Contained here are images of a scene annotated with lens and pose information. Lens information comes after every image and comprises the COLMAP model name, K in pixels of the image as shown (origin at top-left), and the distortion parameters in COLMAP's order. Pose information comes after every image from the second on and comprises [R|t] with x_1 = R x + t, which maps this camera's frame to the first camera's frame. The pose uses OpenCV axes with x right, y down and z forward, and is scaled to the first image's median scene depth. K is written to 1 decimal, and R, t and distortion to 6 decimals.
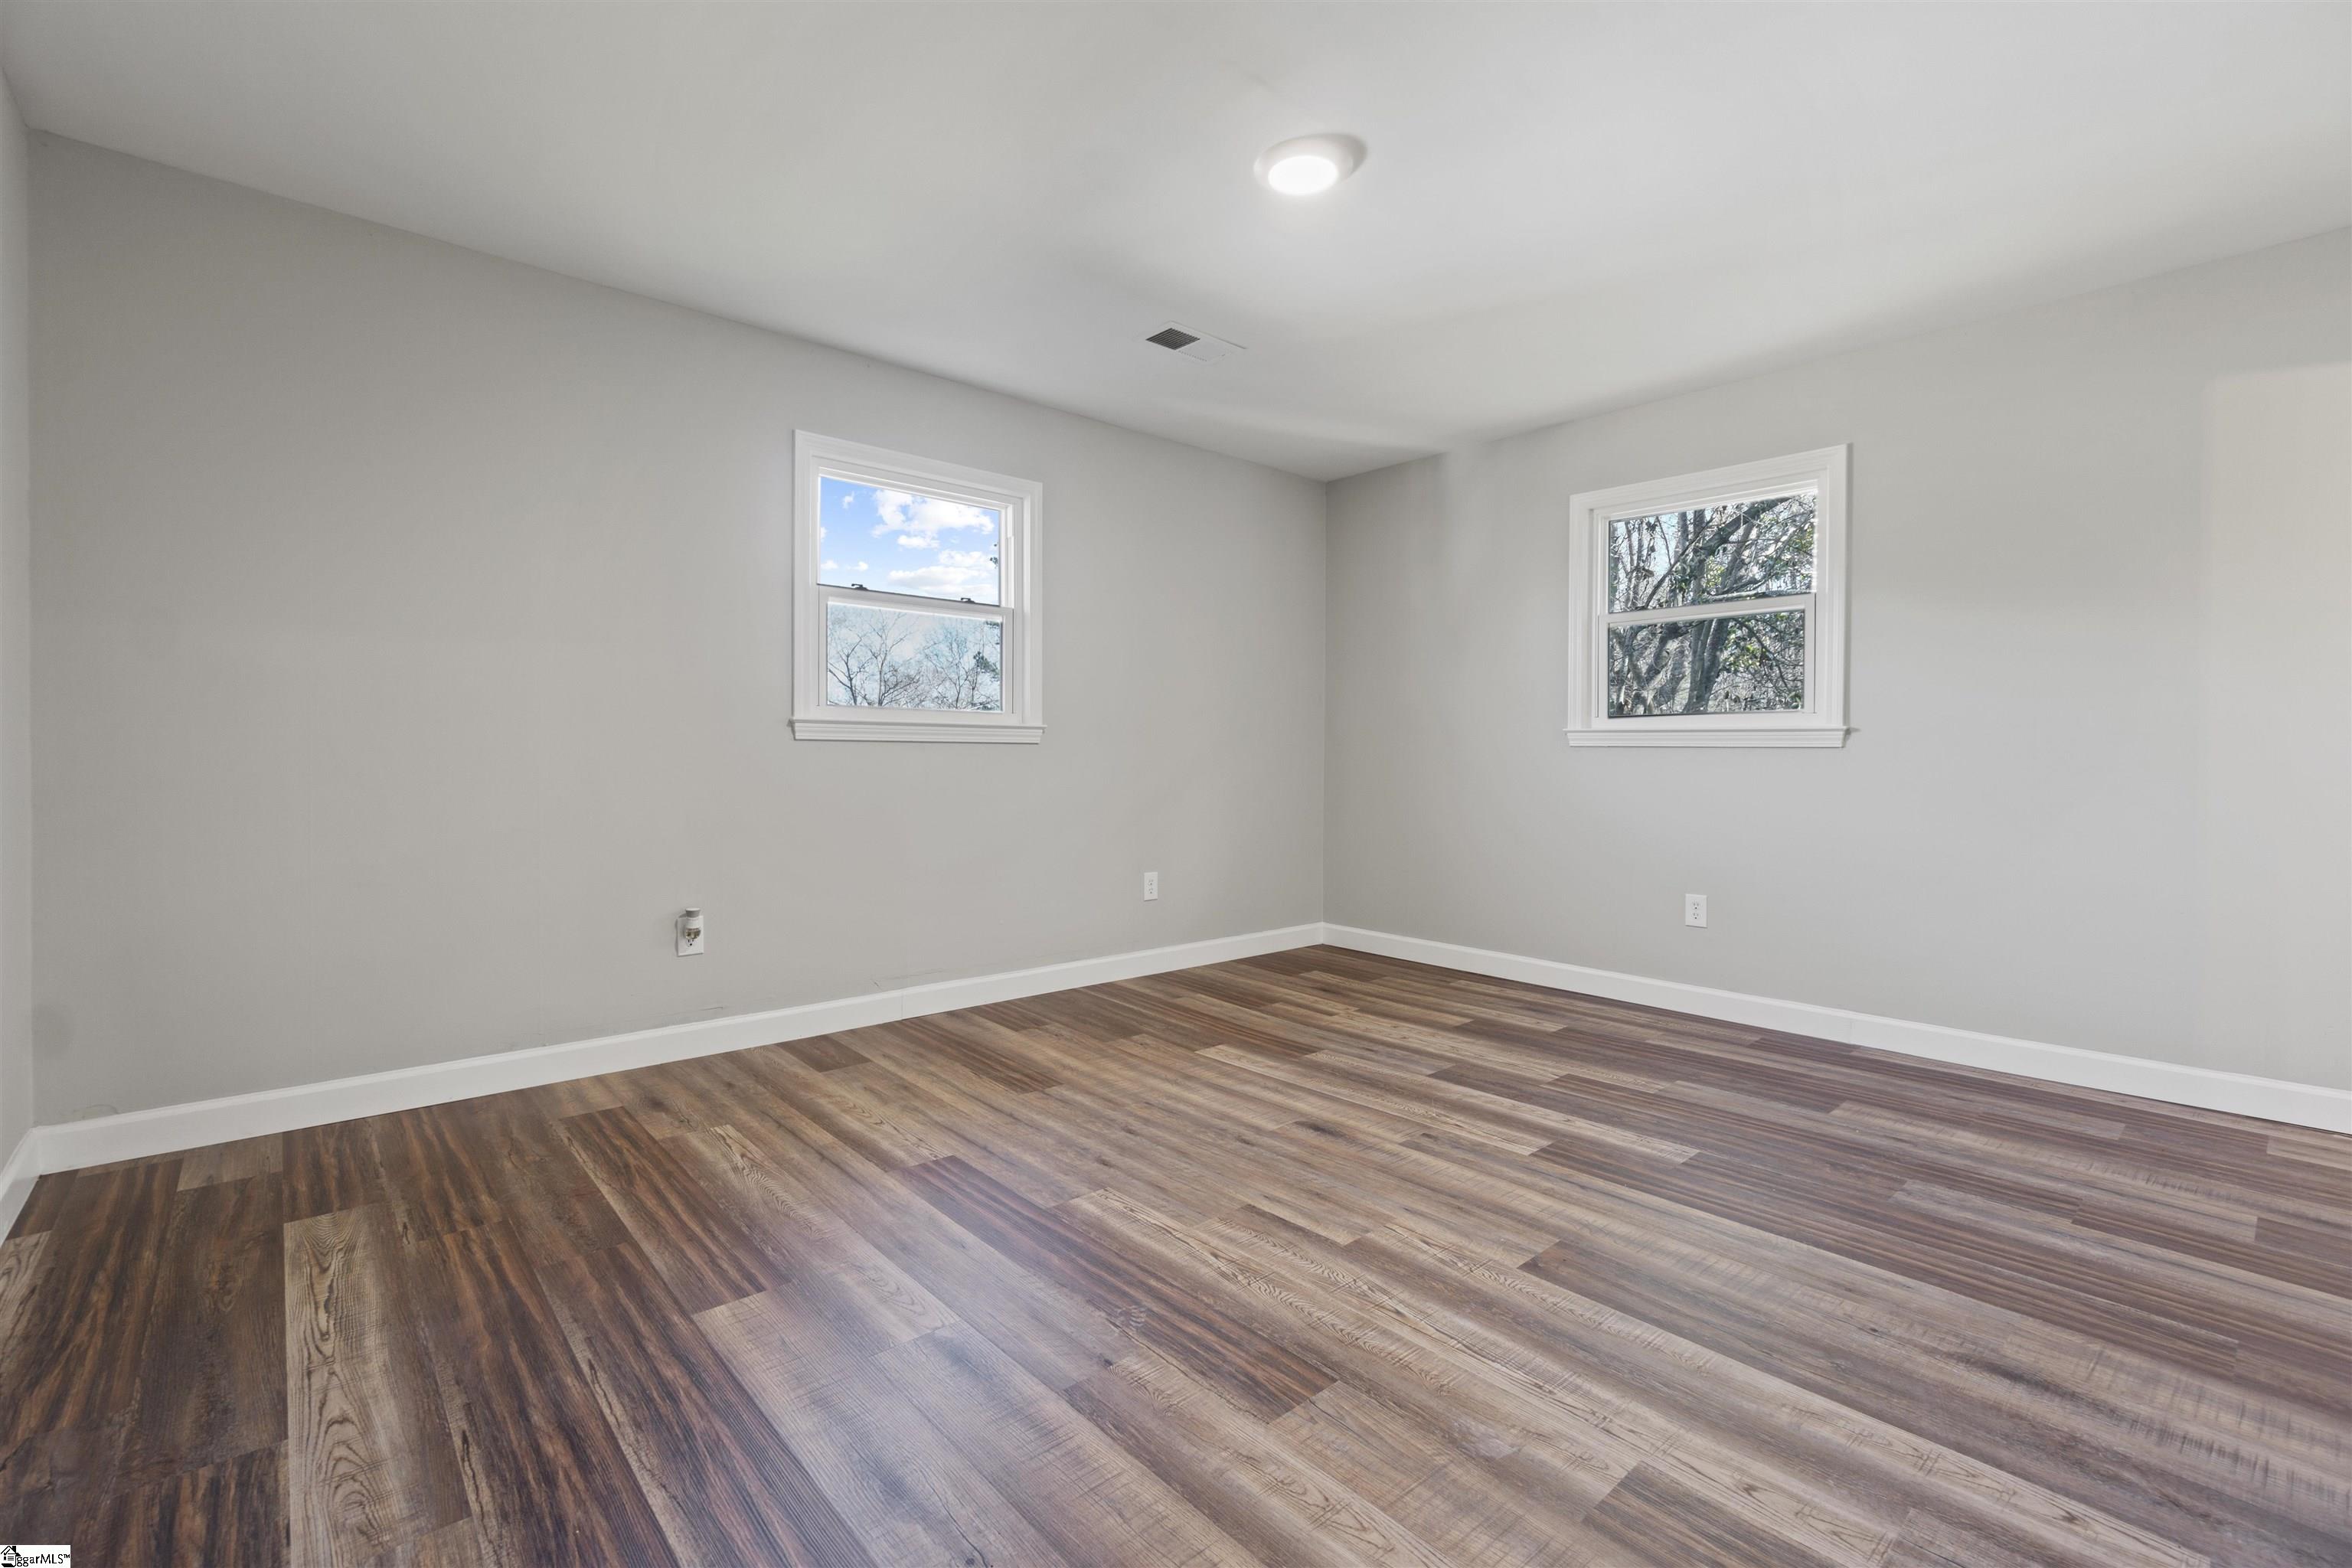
lens RADIAL K [[997.6, 0, 1172.0], [0, 997.6, 769.1], [0, 0, 1]] dist [-0.010955, -0.000155]
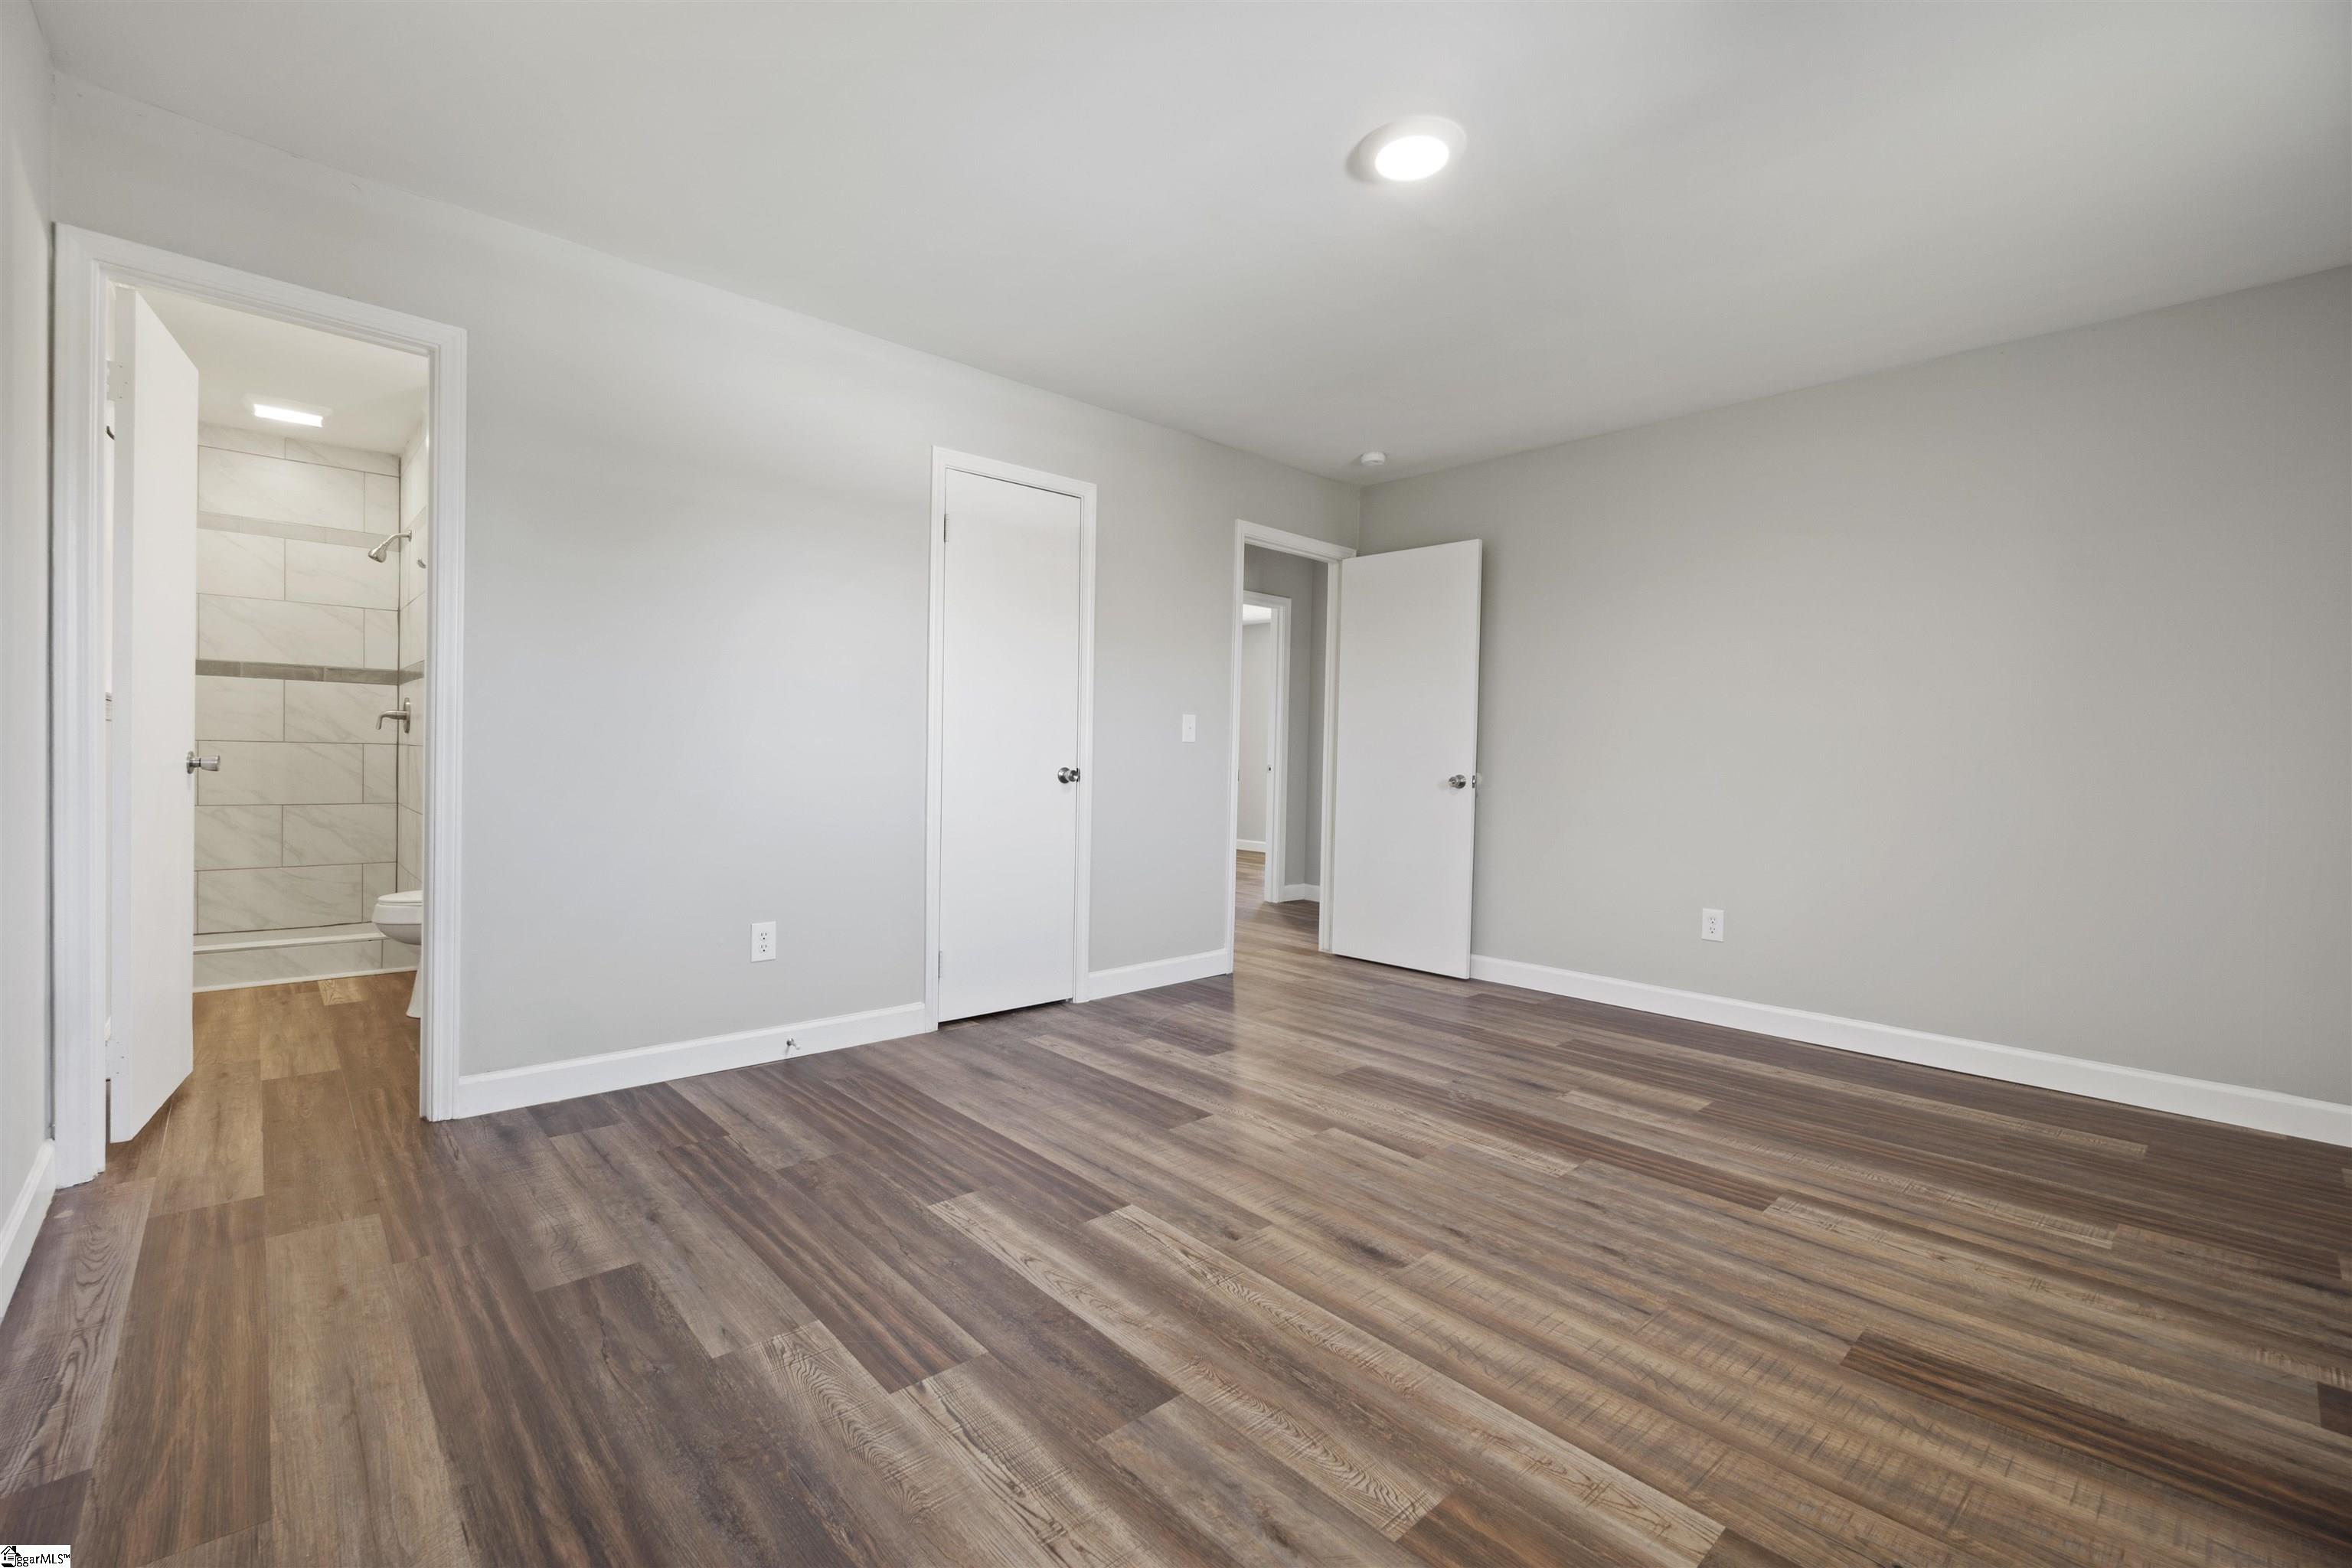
lens RADIAL K [[997.6, 0, 1172.0], [0, 997.6, 769.1], [0, 0, 1]] dist [-0.010955, -0.000155]
pose [[-0.999413, -0.026393, -0.021834, 0.335762], [-0.026944, 0.999316, 0.025325, -0.024453], [0.021150, 0.025899, -0.999441, 1.801703]]
